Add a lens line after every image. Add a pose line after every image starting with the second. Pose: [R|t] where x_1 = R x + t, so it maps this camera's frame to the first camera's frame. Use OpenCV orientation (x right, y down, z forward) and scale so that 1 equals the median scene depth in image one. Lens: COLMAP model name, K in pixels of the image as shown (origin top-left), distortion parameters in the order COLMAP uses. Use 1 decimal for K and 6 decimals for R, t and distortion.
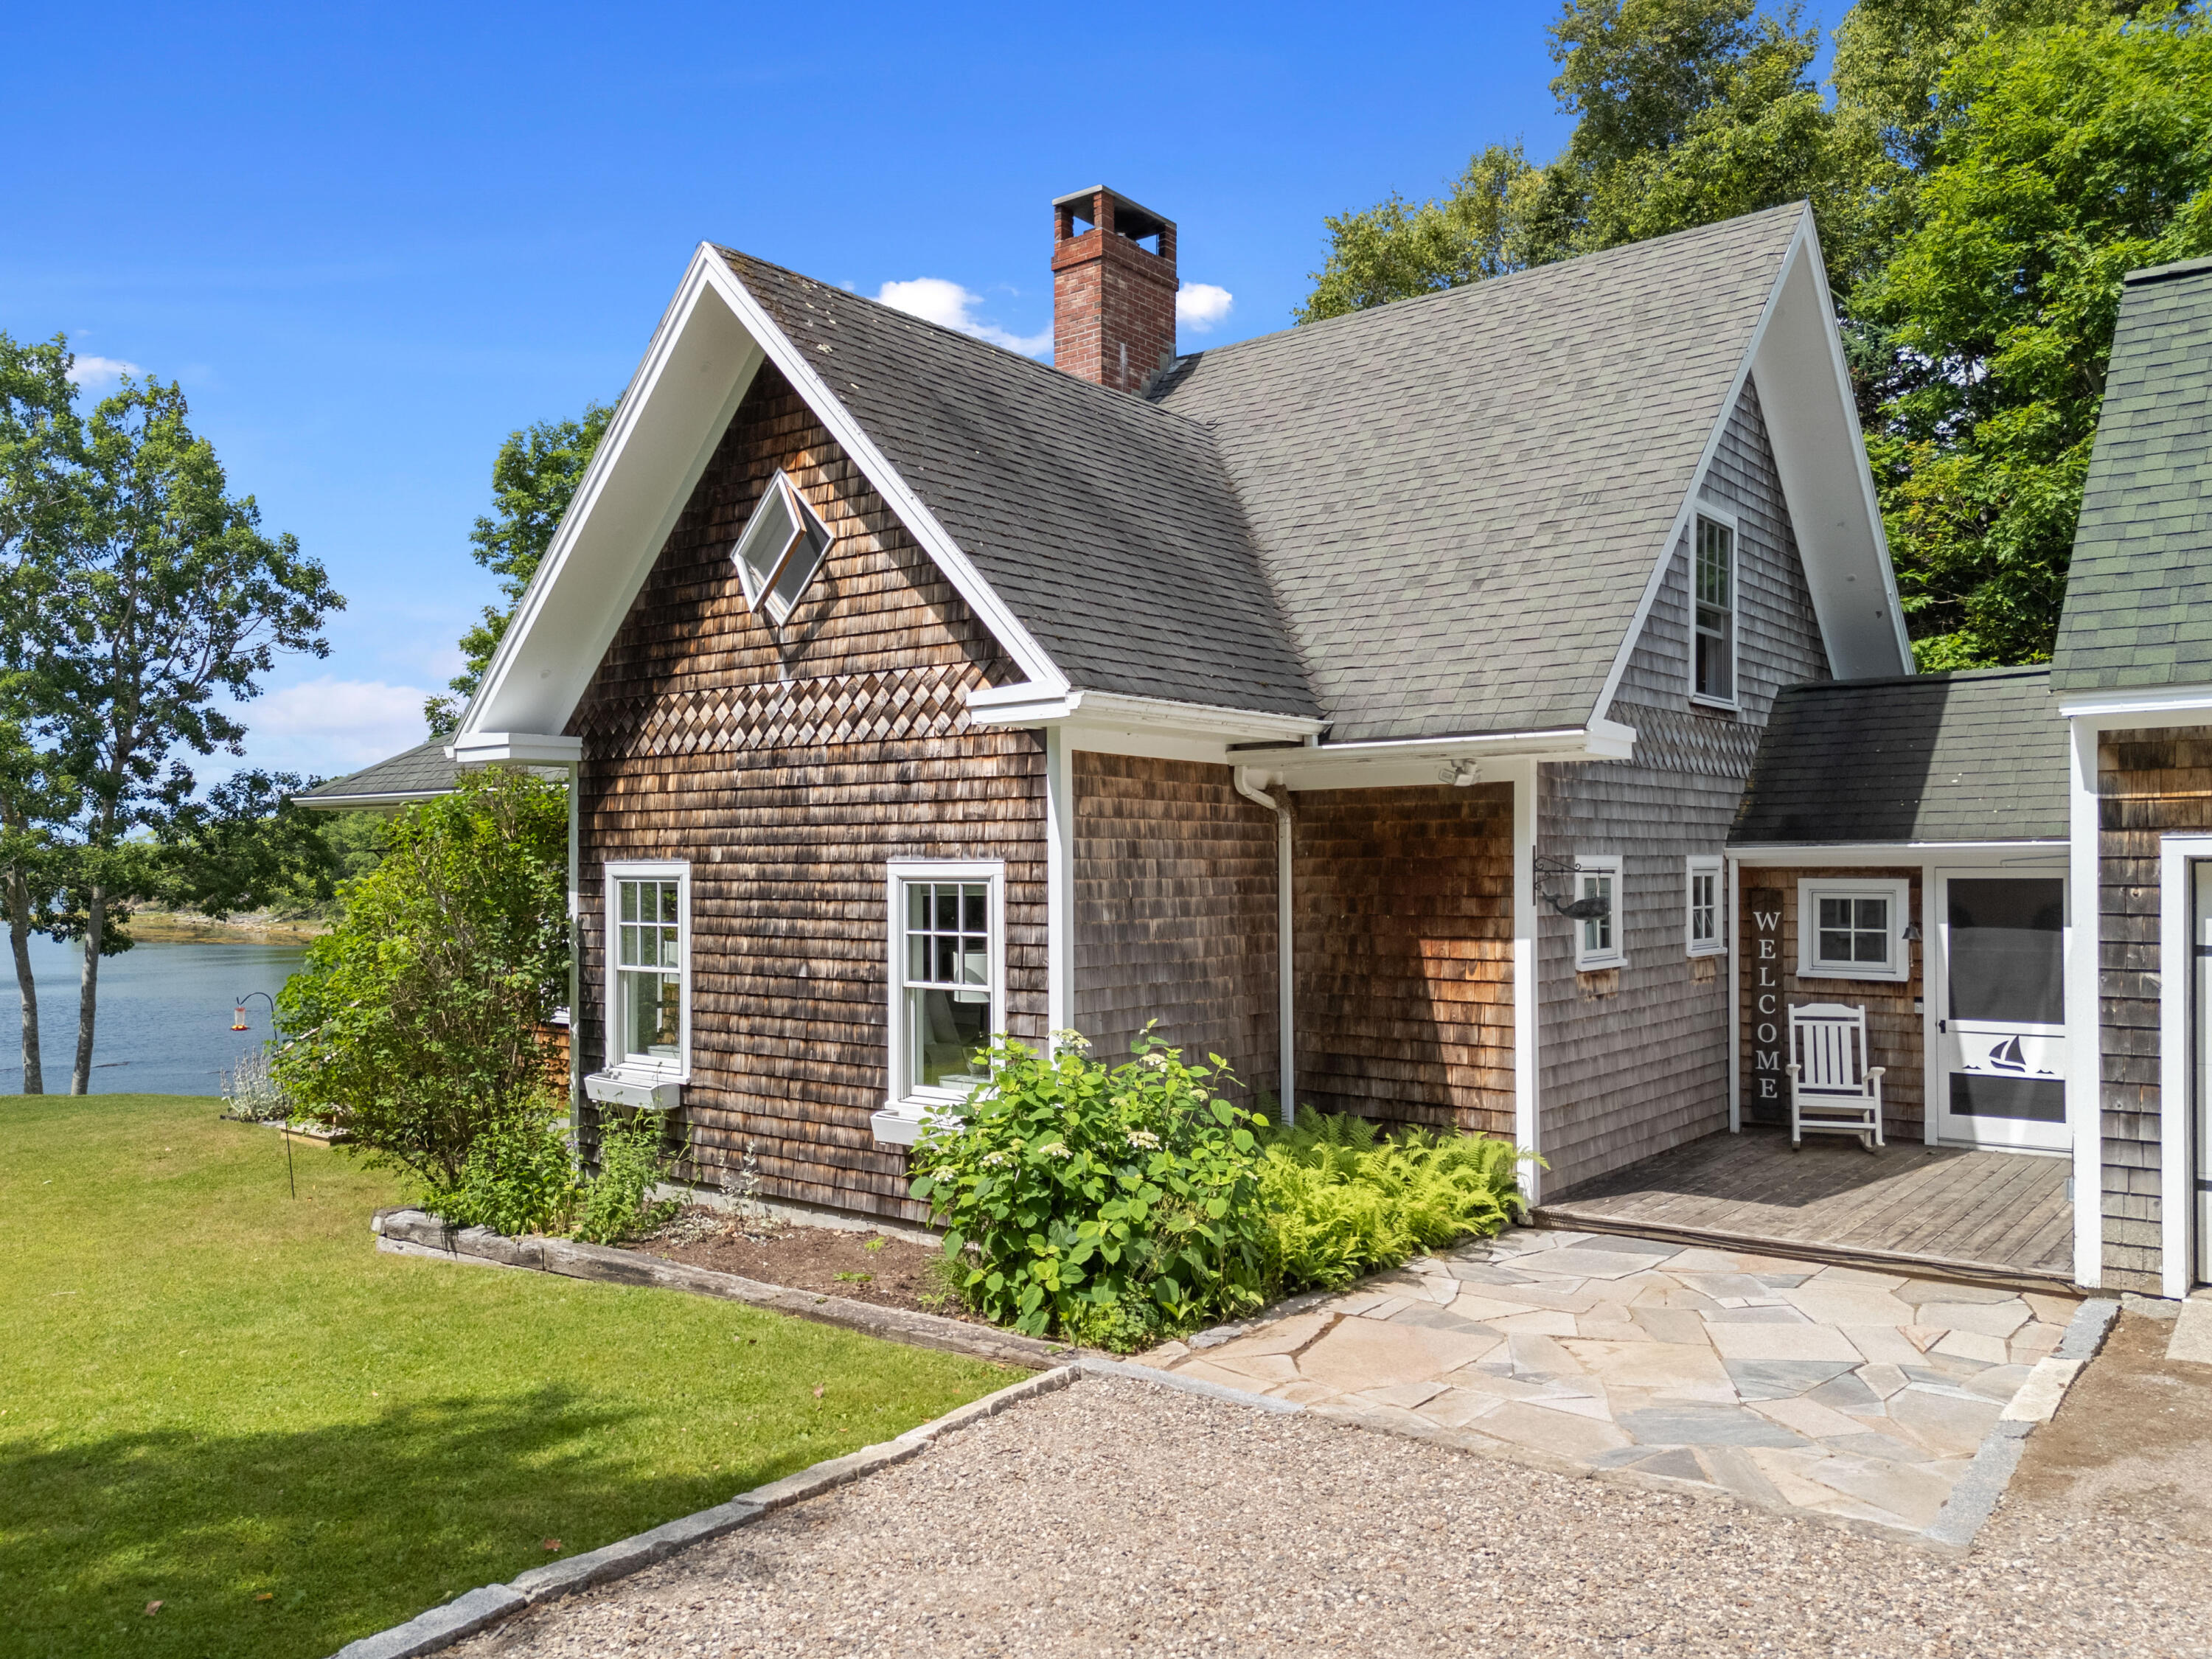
lens RADIAL K [[1656.2, 0, 1109.7], [0, 1656.2, 867.2], [0, 0, 1]] dist [0.064290, -0.035105]
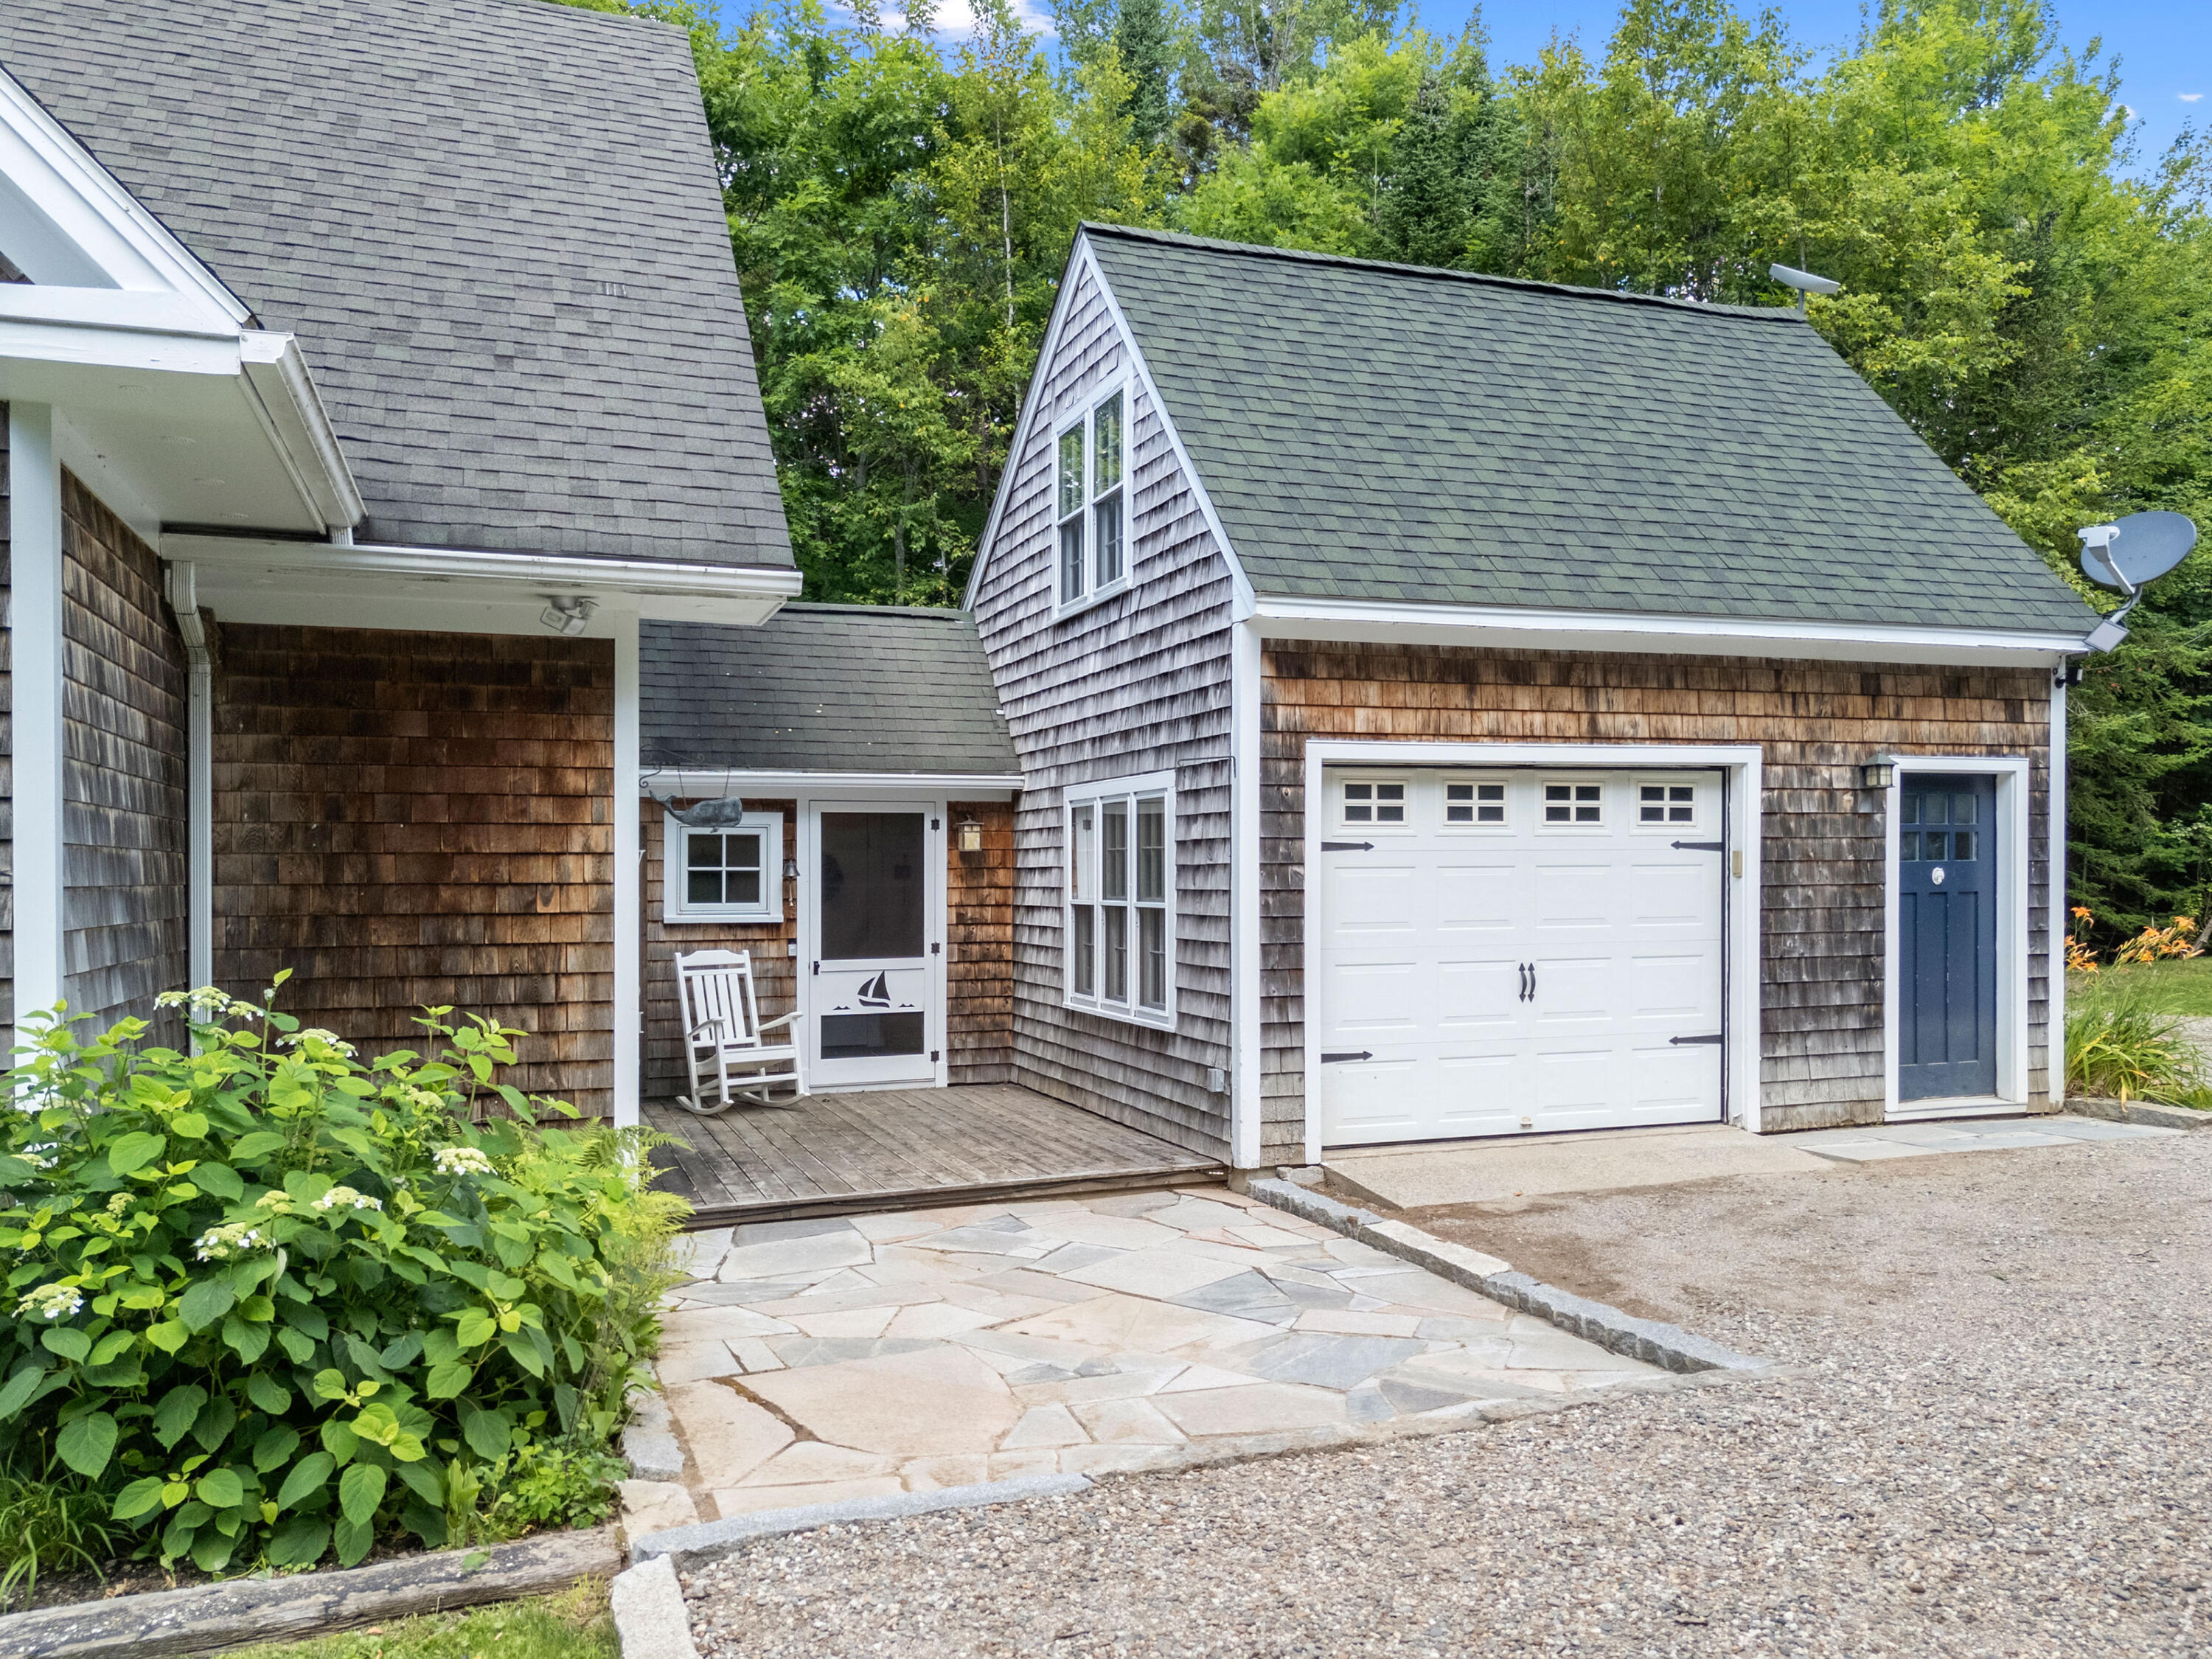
lens RADIAL K [[1736.7, 0, 1146.1], [0, 1736.7, 918.6], [0, 0, 1]] dist [0.041123, -0.011703]
pose [[0.517535, -0.019896, 0.855431, -0.284848], [0.004290, 0.999777, 0.020657, 0.054752], [-0.855651, -0.007021, 0.517505, 0.382802]]
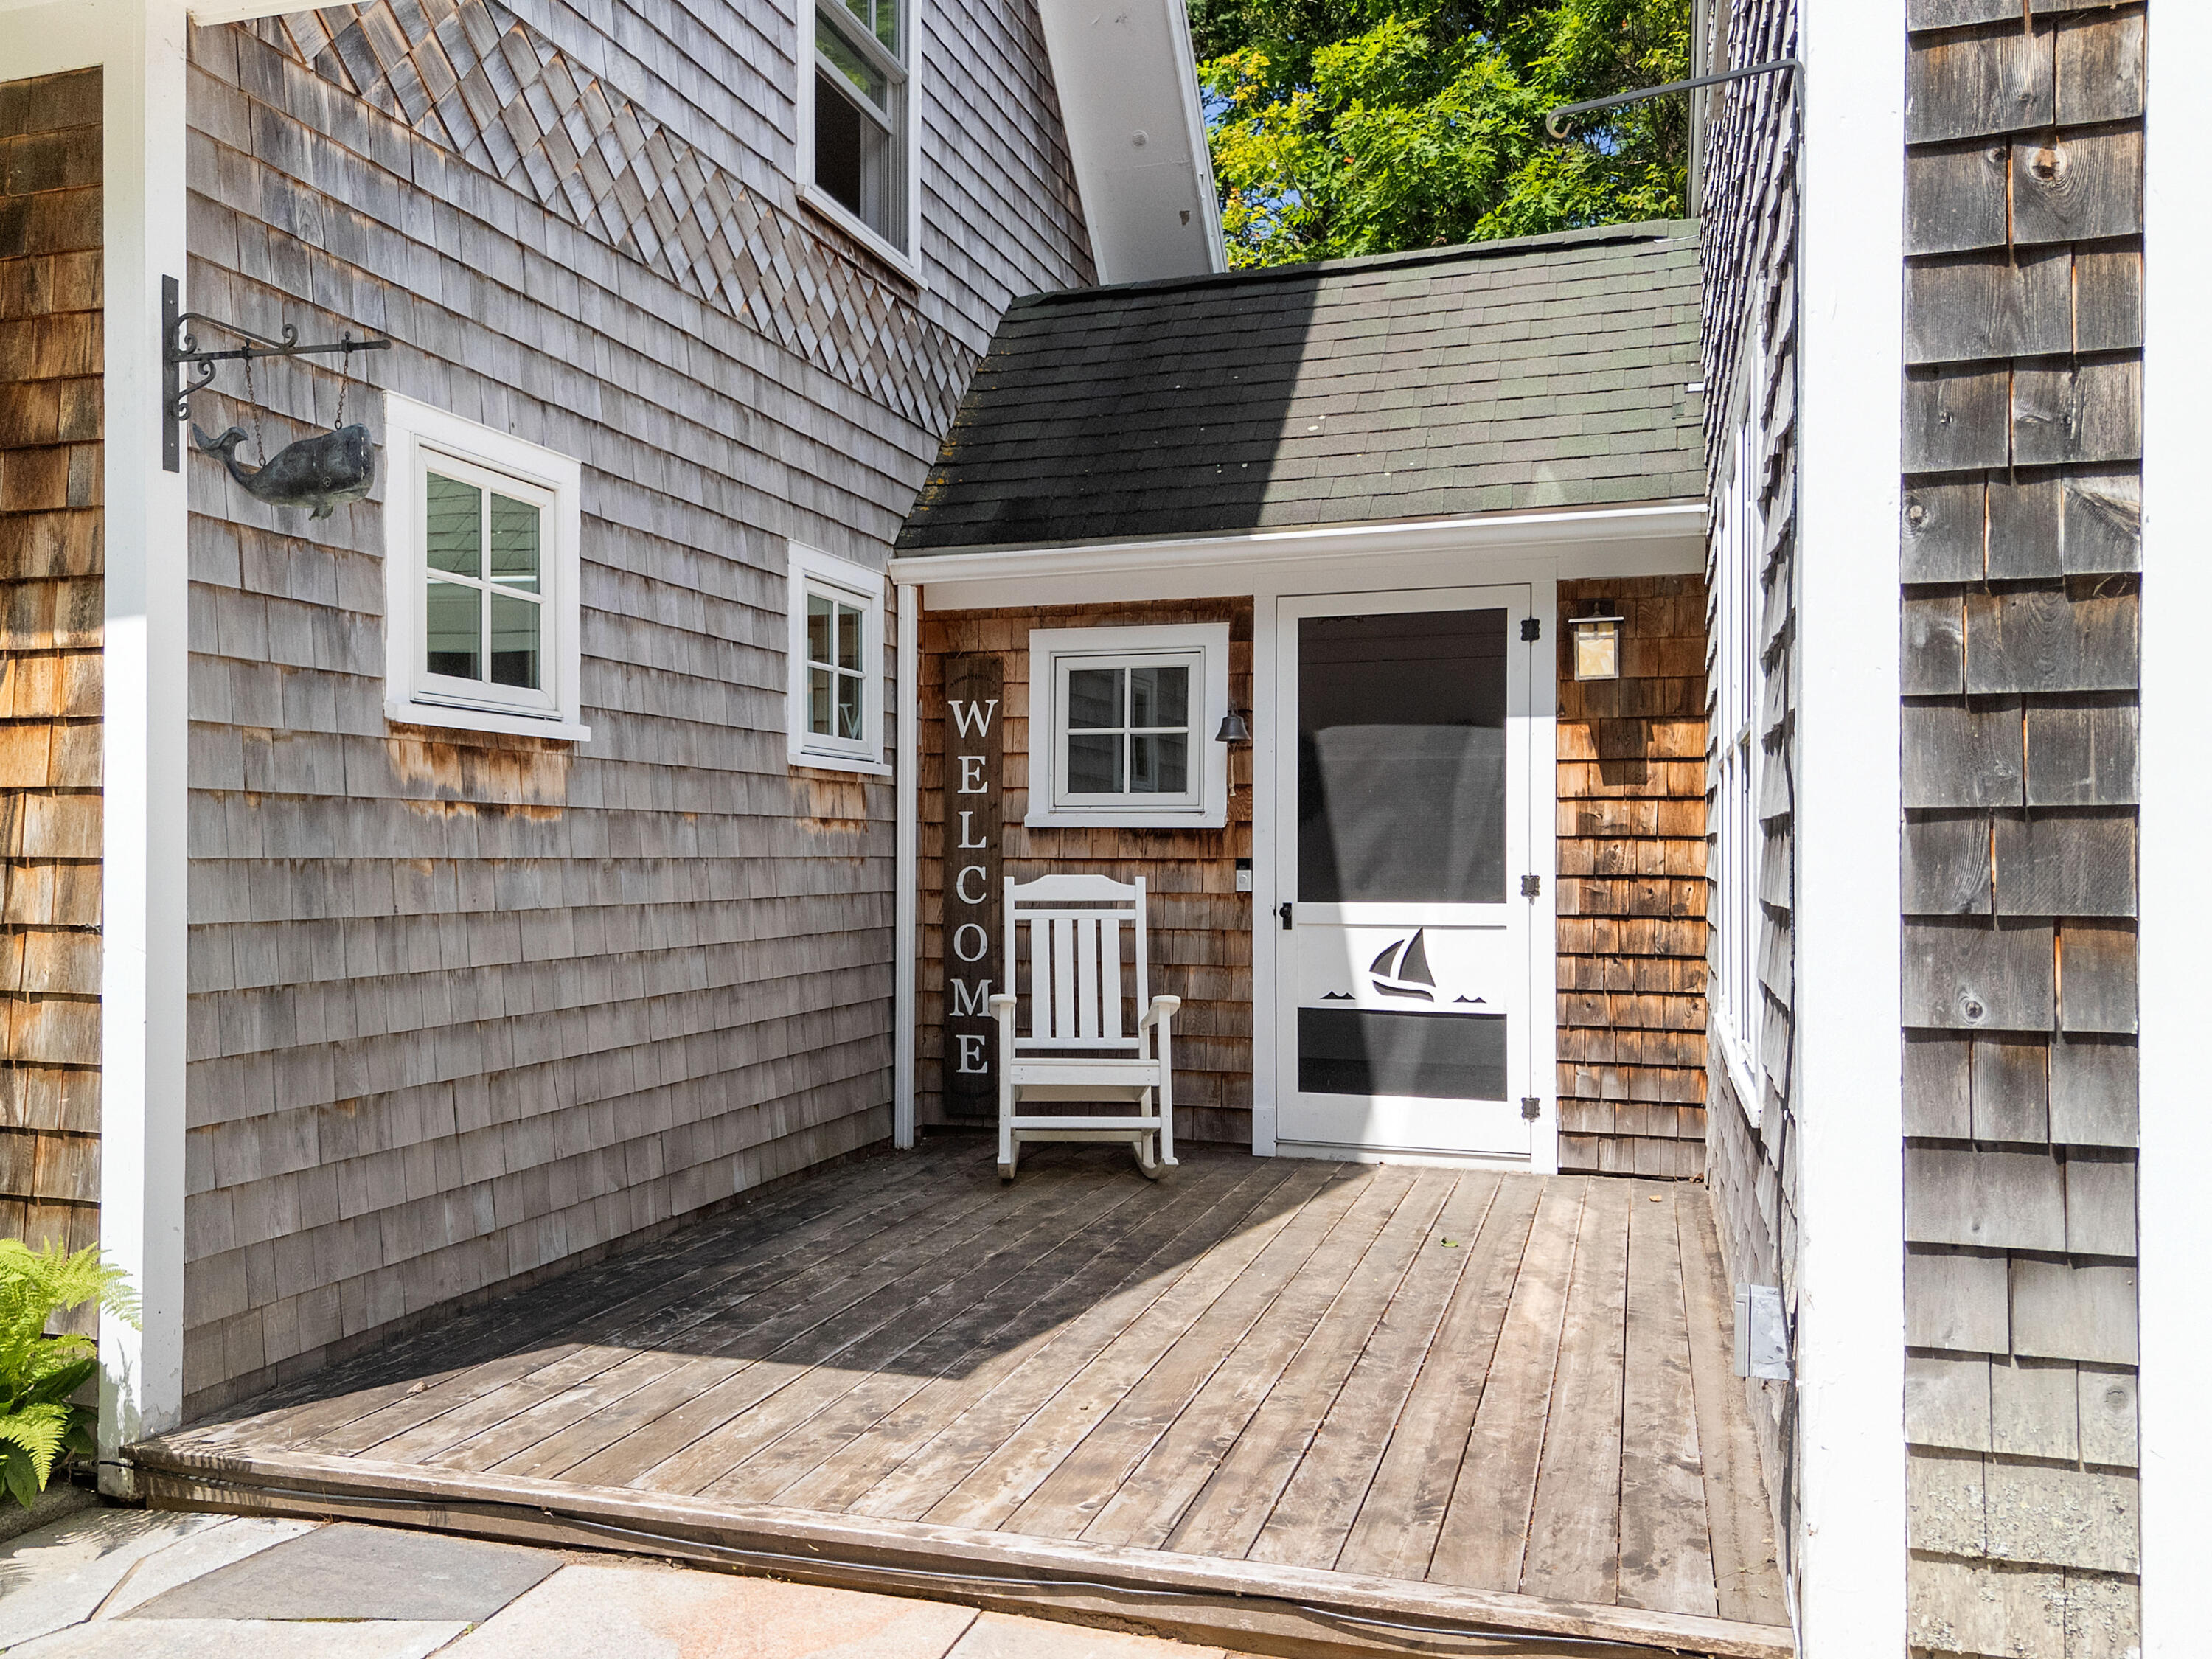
lens RADIAL K [[1814.7, 0, 1019.0], [0, 1814.7, 846.2], [0, 0, 1]] dist [0.080786, -0.070041]
pose [[0.944917, 0.010535, 0.327140, 0.281842], [-0.008451, 0.999934, -0.007792, 0.091104], [-0.327201, 0.004598, 0.944944, 0.595446]]
